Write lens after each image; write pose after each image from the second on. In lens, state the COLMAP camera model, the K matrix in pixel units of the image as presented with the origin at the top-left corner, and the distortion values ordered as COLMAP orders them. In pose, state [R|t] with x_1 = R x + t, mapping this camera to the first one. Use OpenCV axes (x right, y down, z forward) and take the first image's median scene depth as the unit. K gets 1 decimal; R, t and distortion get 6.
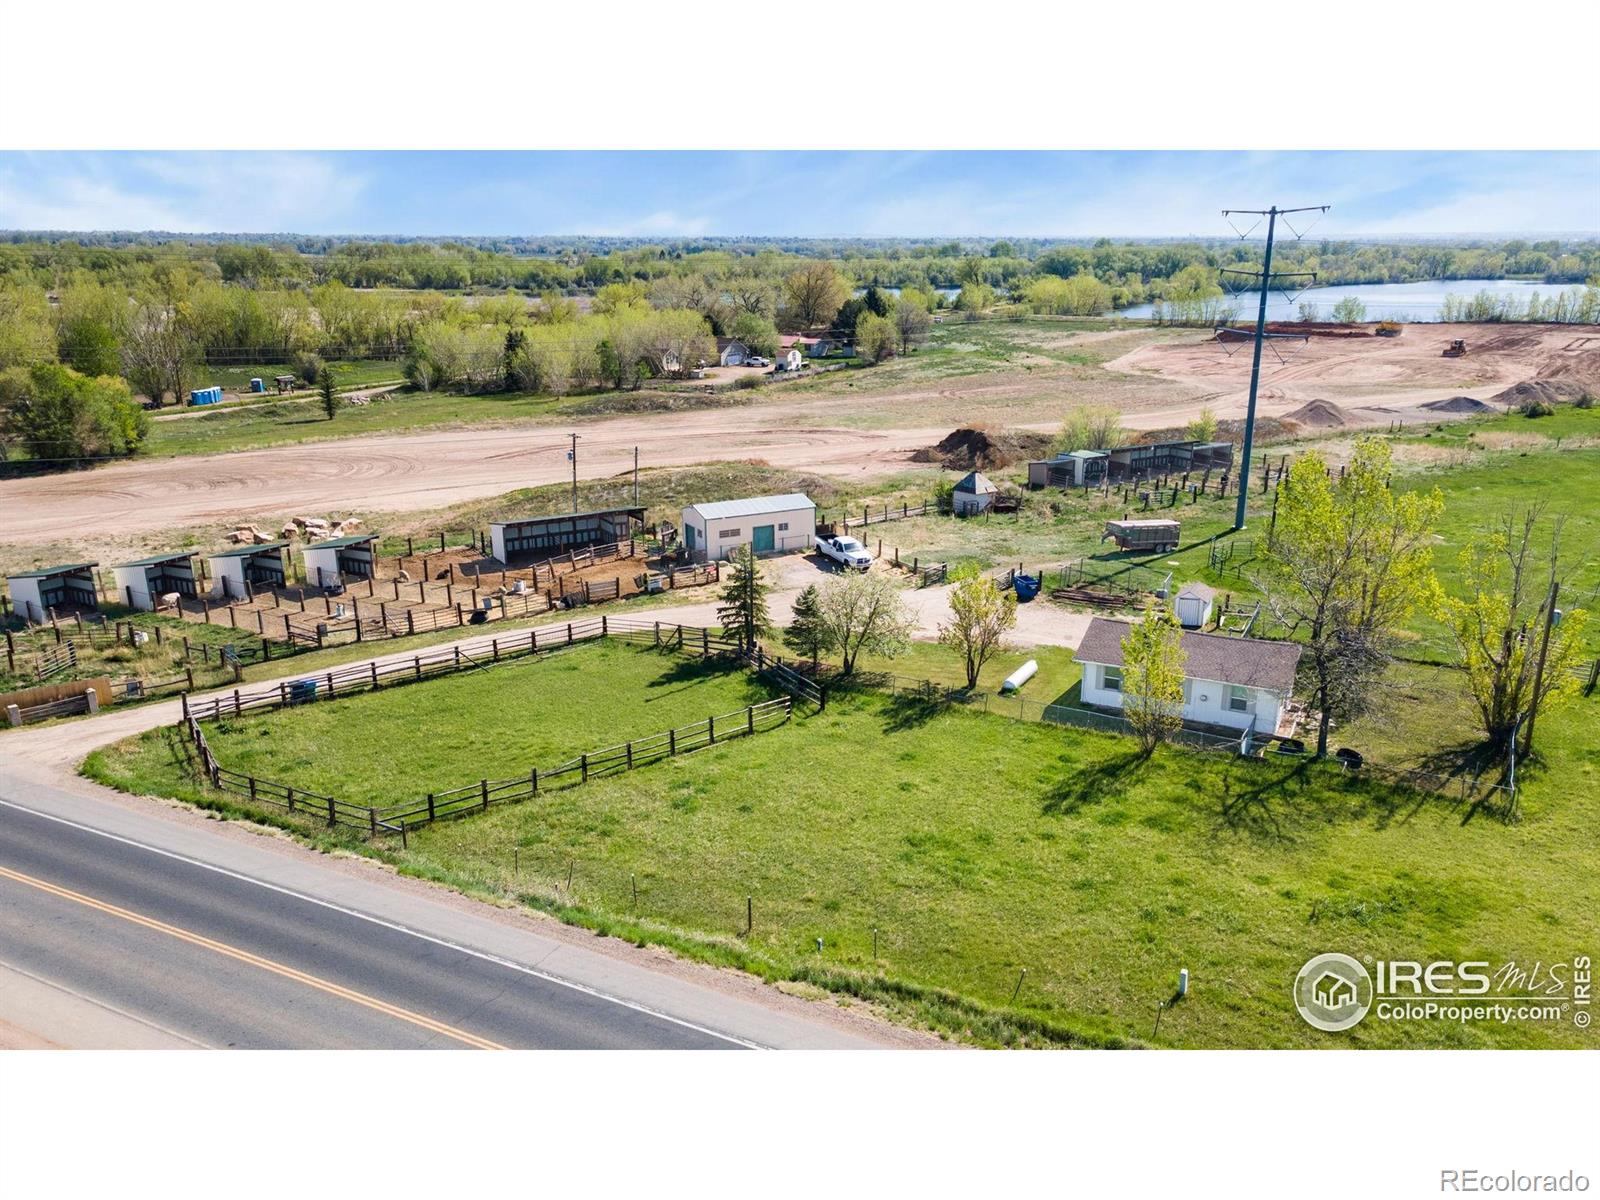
lens RADIAL K [[1204.4, 0, 800.0], [0, 1204.4, 600.0], [0, 0, 1]] dist [0.027031, 0.026522]
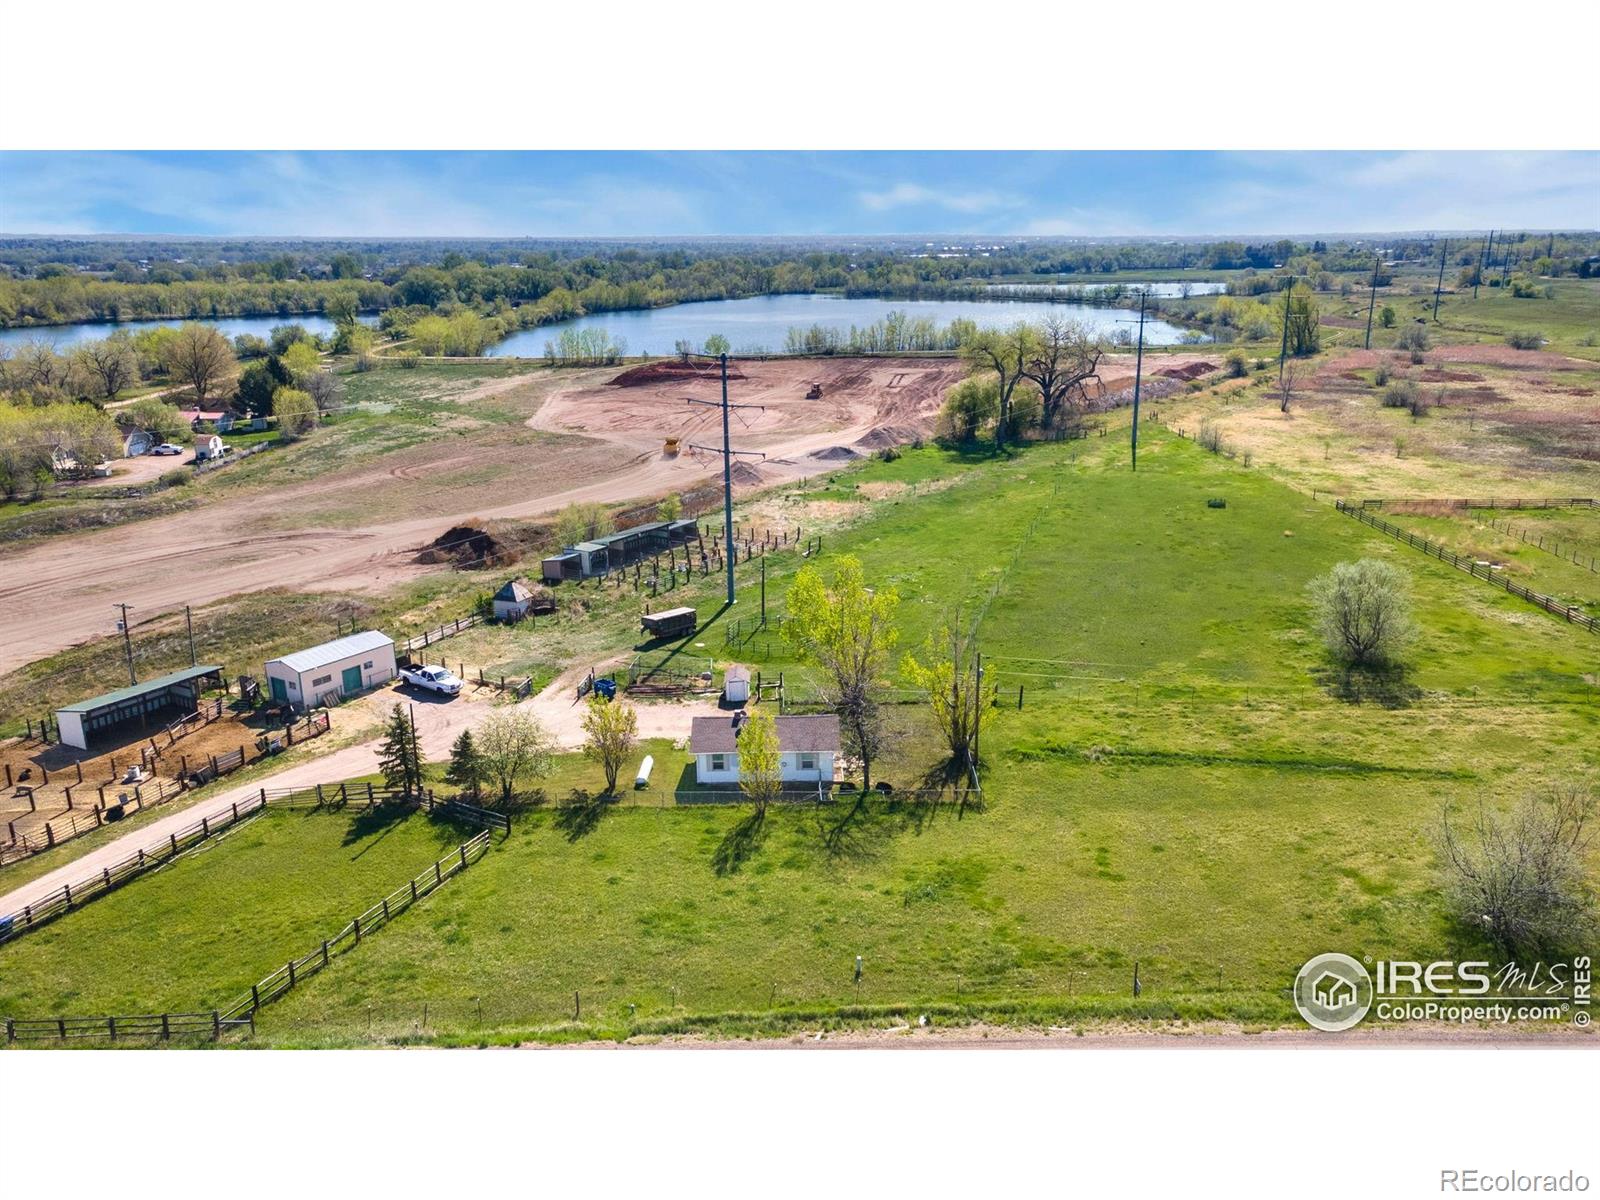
lens RADIAL K [[1204.4, 0, 800.0], [0, 1204.4, 600.0], [0, 0, 1]] dist [0.027031, 0.026522]
pose [[0.882316, -0.134603, 0.451000, -0.186465], [0.146248, 0.989206, 0.009121, -0.086327], [-0.447360, 0.057910, 0.892477, -0.194649]]
